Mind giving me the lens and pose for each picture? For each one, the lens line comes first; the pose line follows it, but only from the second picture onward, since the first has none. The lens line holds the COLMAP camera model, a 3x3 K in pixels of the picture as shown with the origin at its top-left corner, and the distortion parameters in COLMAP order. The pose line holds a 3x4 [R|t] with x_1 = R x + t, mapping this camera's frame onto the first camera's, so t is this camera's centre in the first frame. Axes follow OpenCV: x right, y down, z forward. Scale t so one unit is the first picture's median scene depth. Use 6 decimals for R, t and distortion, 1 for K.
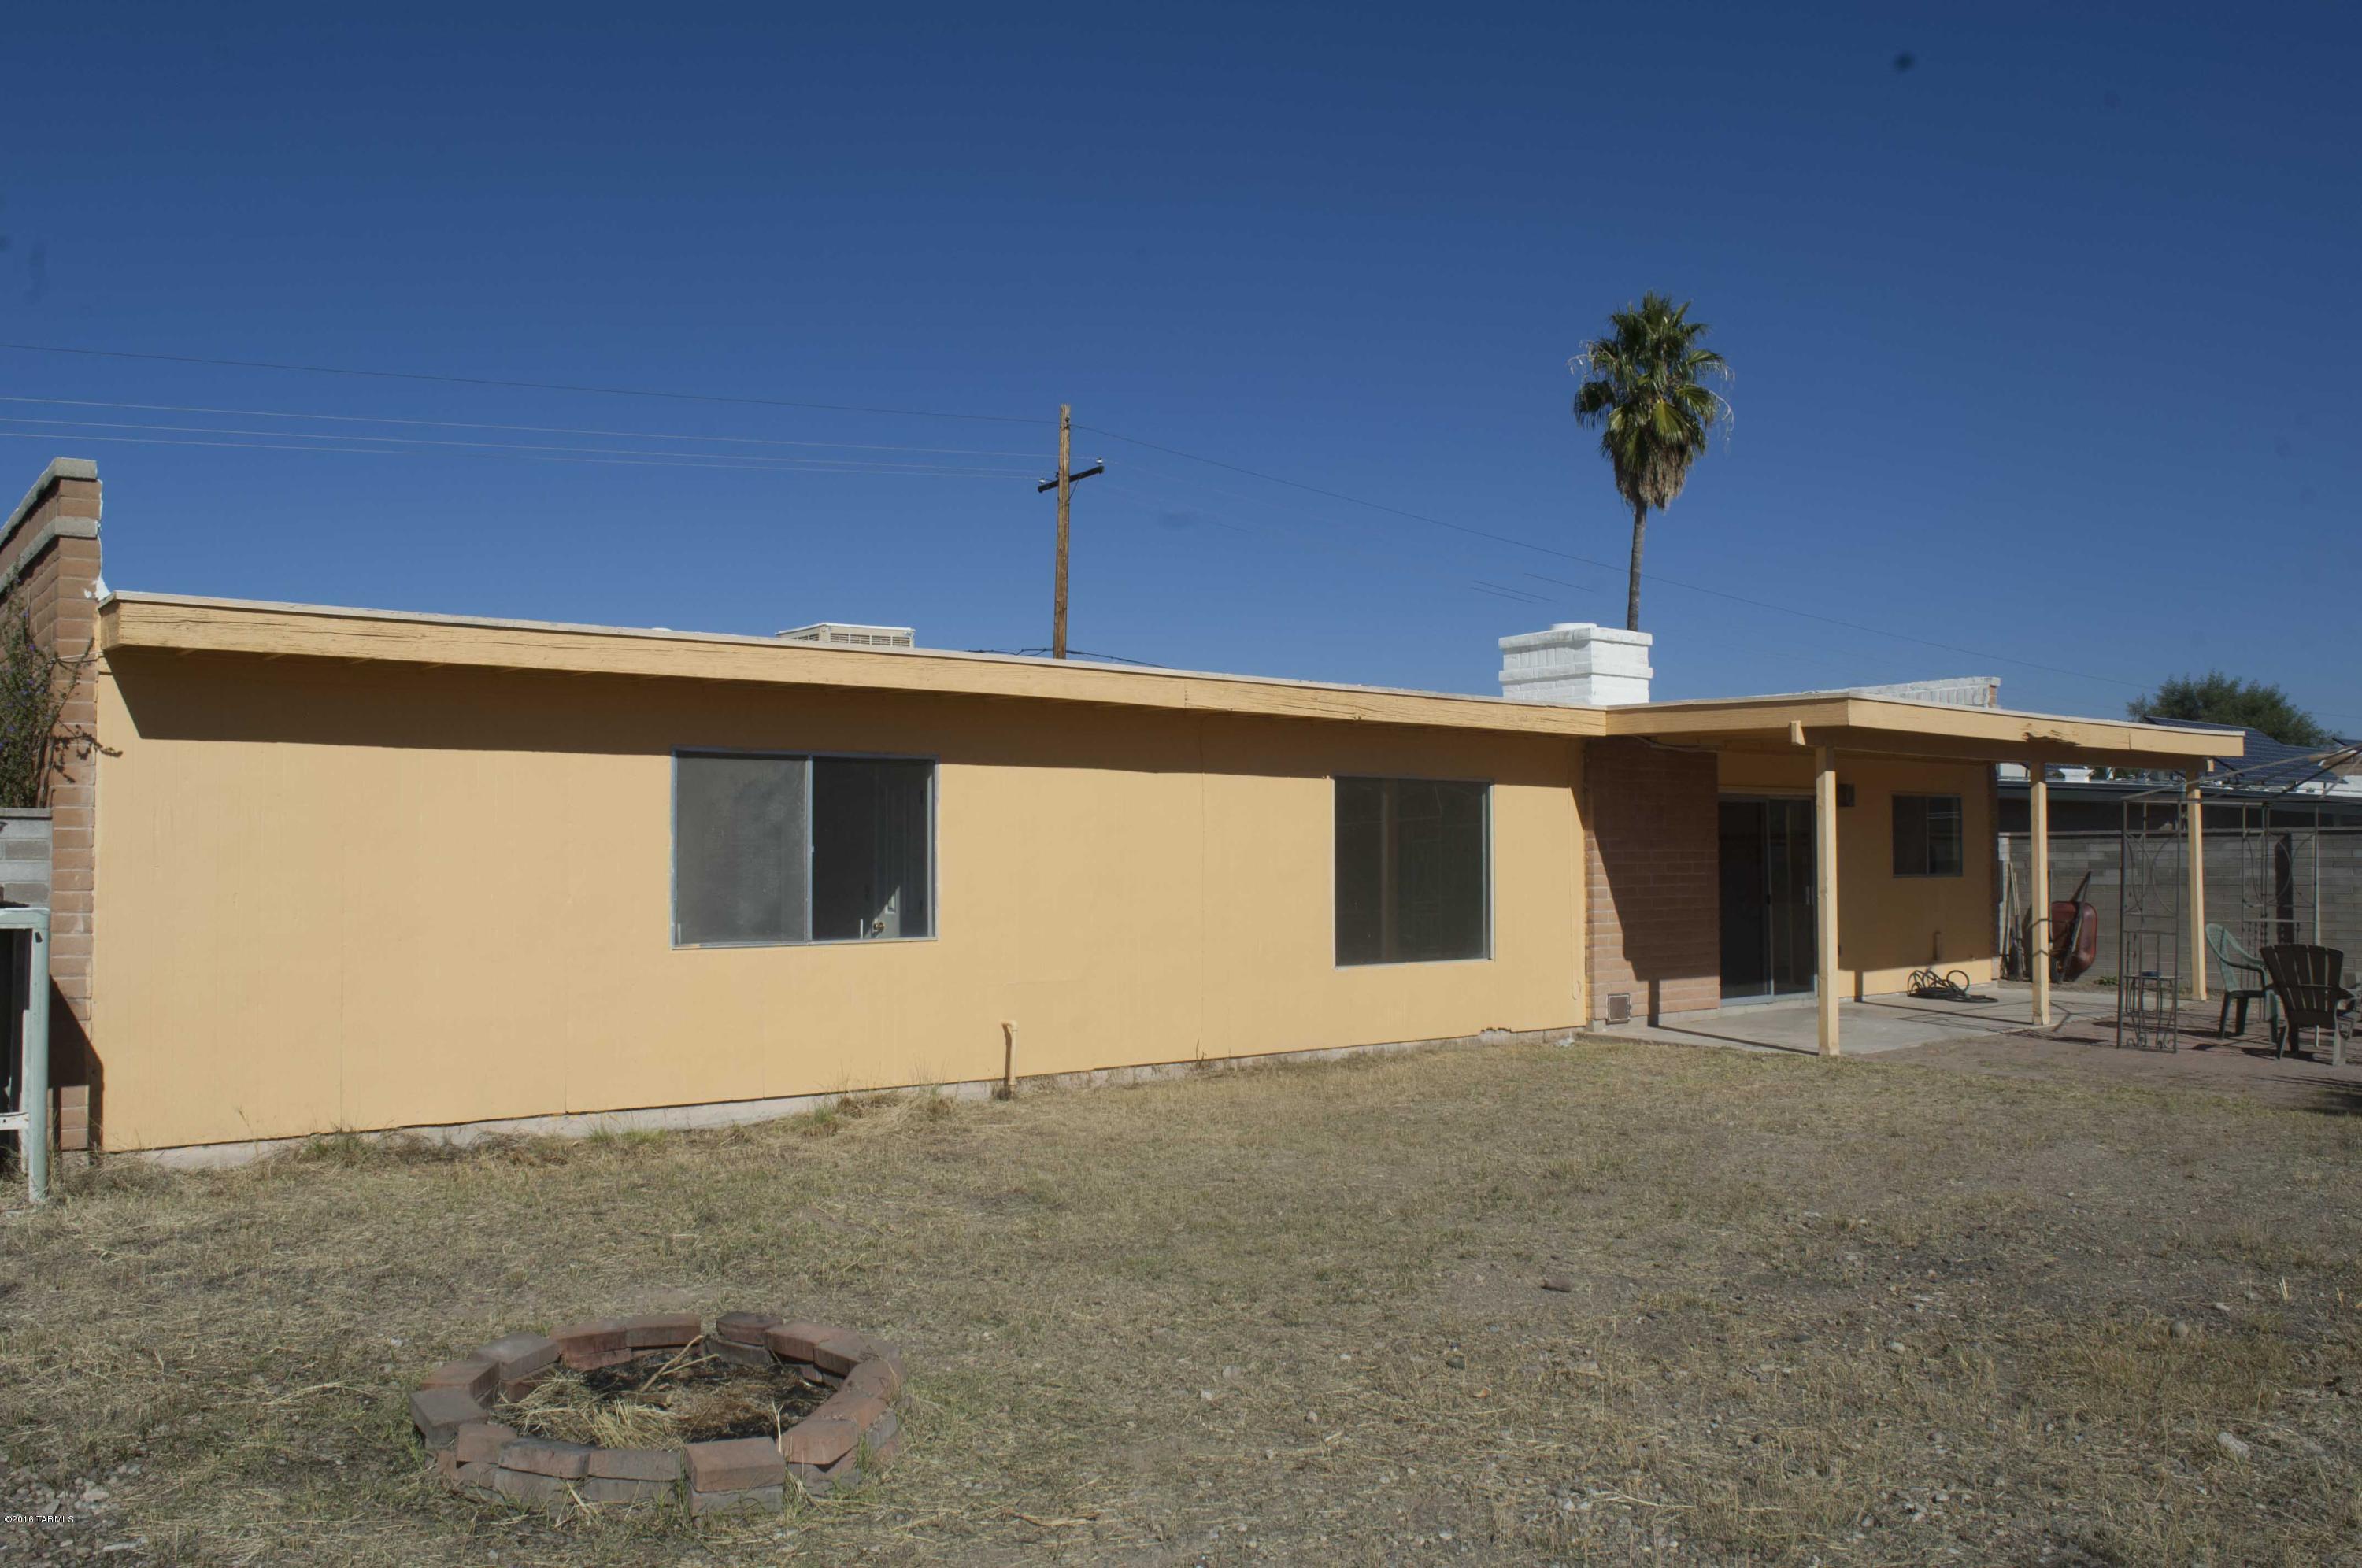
lens RADIAL K [[1833.6, 0, 1199.6], [0, 1833.6, 776.7], [0, 0, 1]] dist [-0.096288, 0.022916]
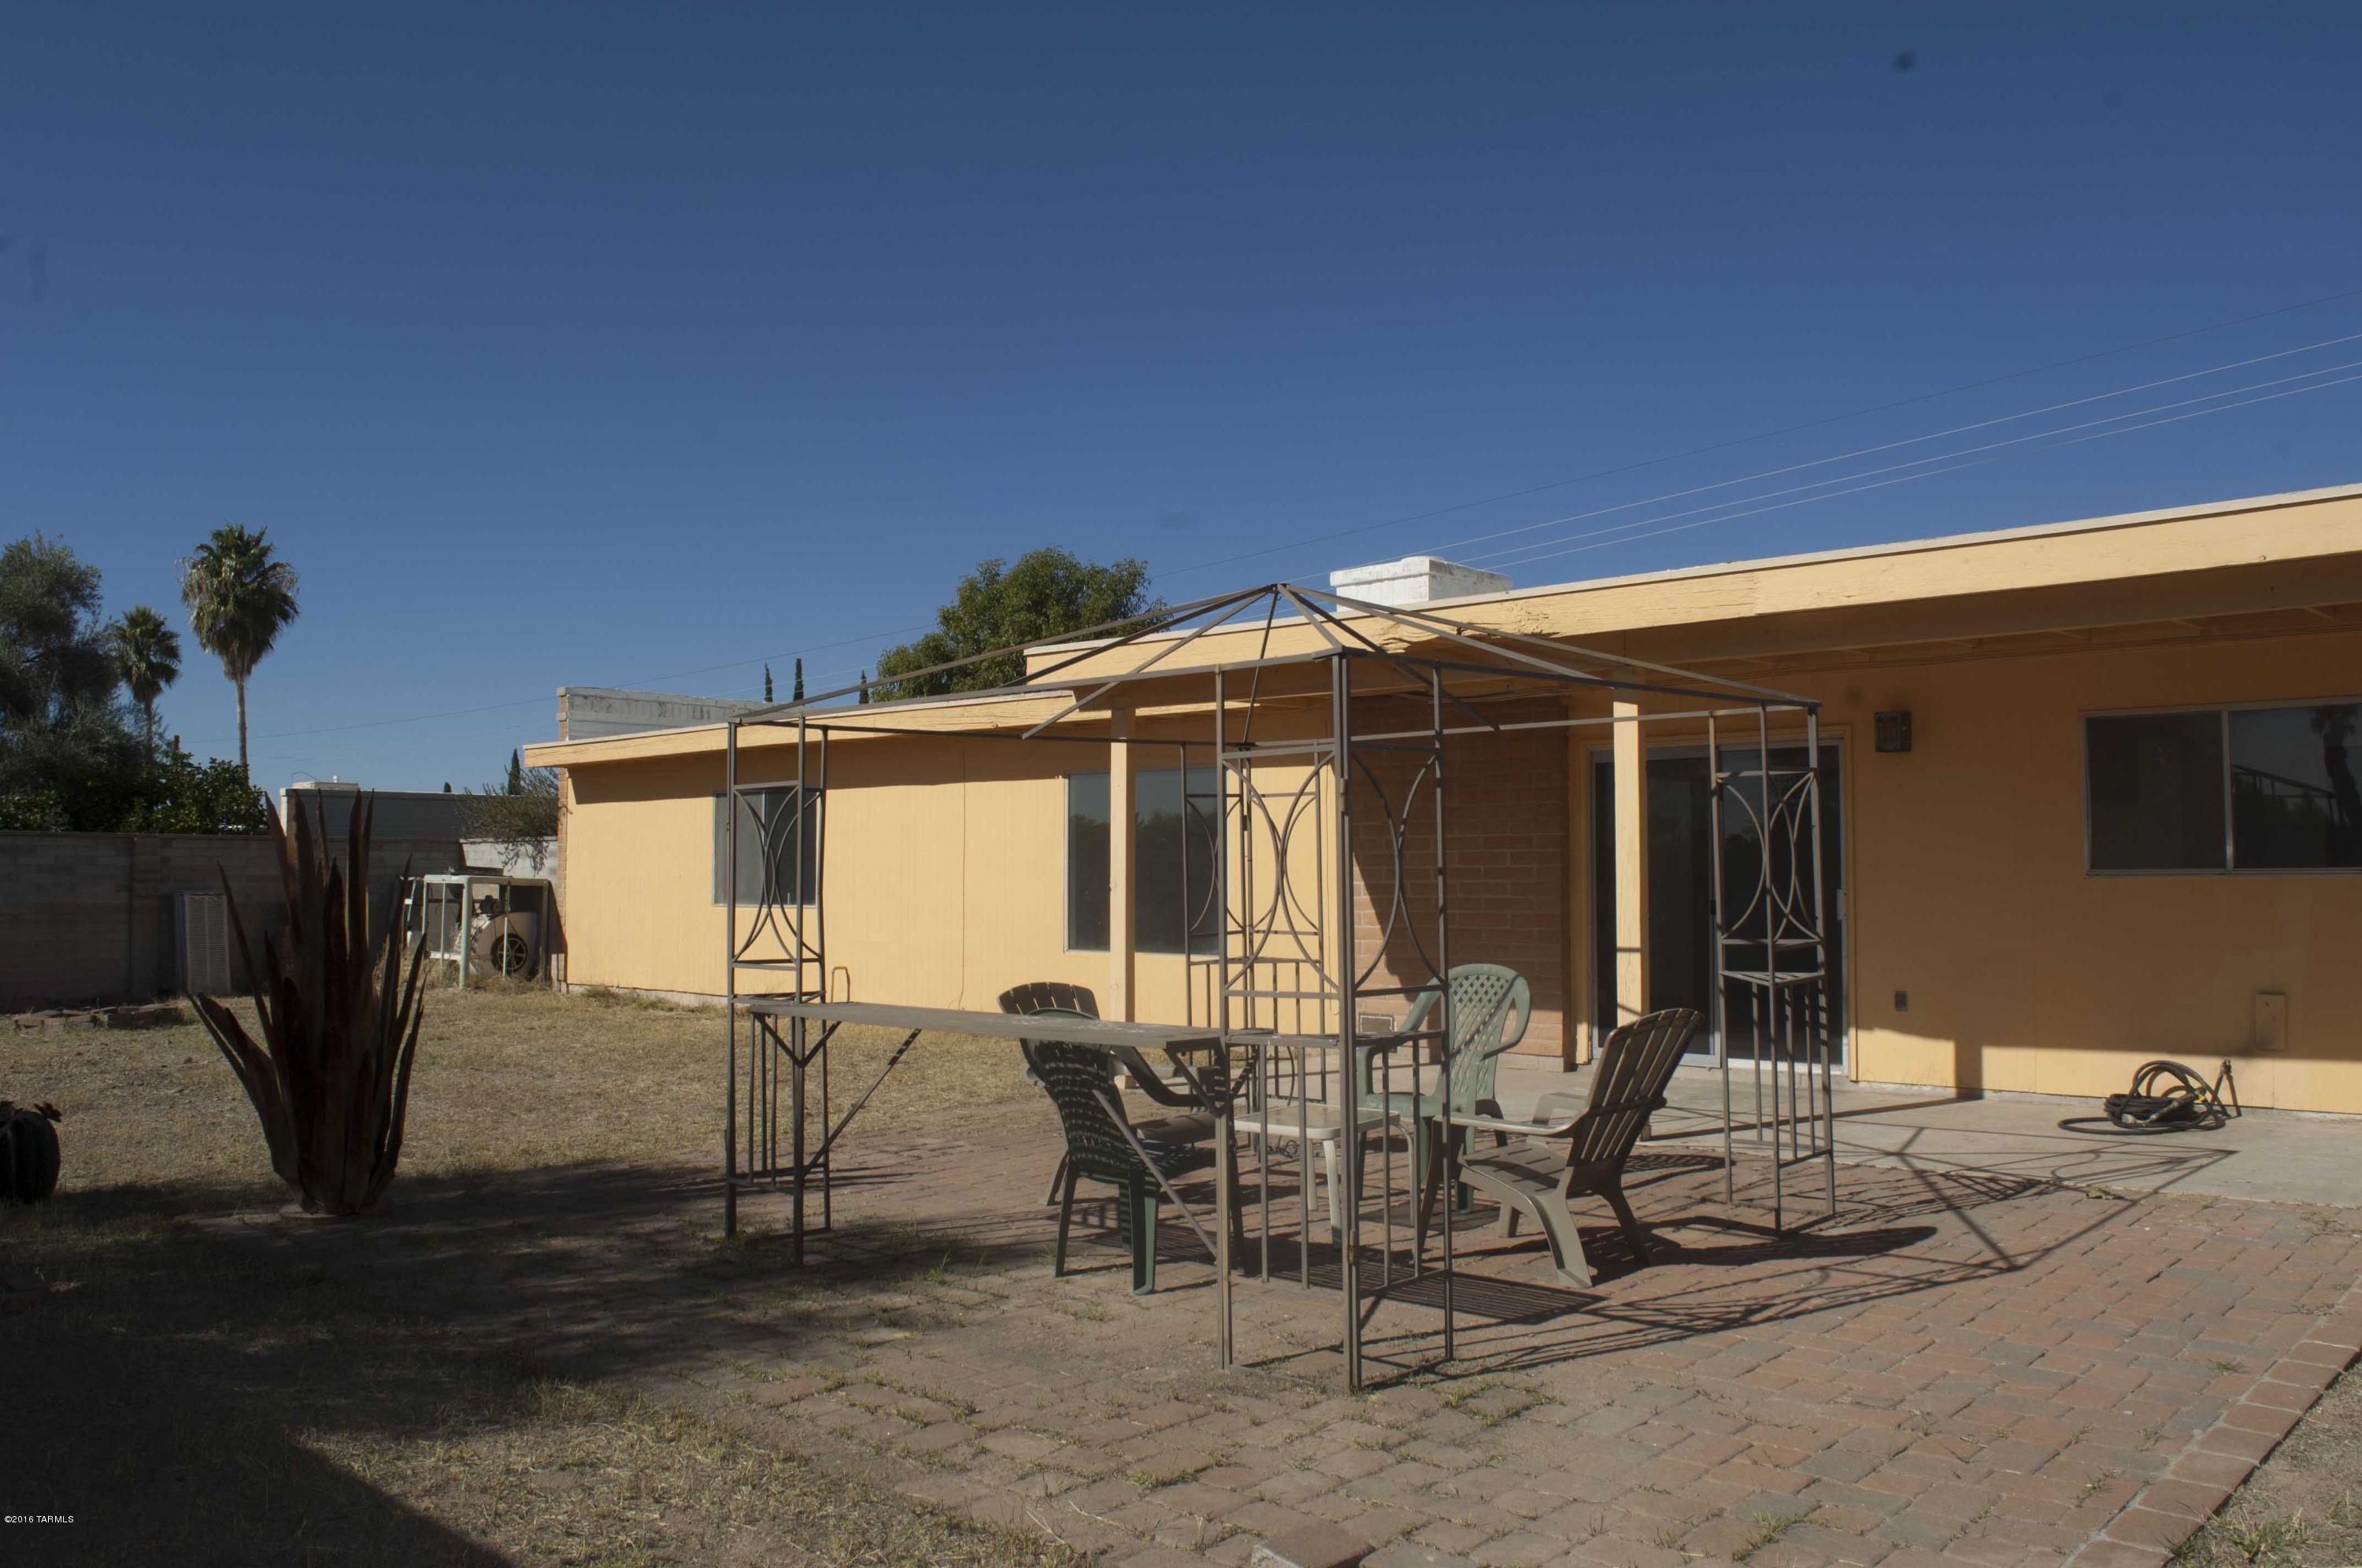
lens RADIAL K [[1833.6, 0, 1175.5], [0, 1833.6, 789.6], [0, 0, 1]] dist [-0.096288, 0.022916]
pose [[0.144478, -0.035361, -0.988876, 1.366719], [0.054386, 0.998134, -0.027746, 0.049336], [0.988012, -0.049772, 0.146131, 1.061933]]
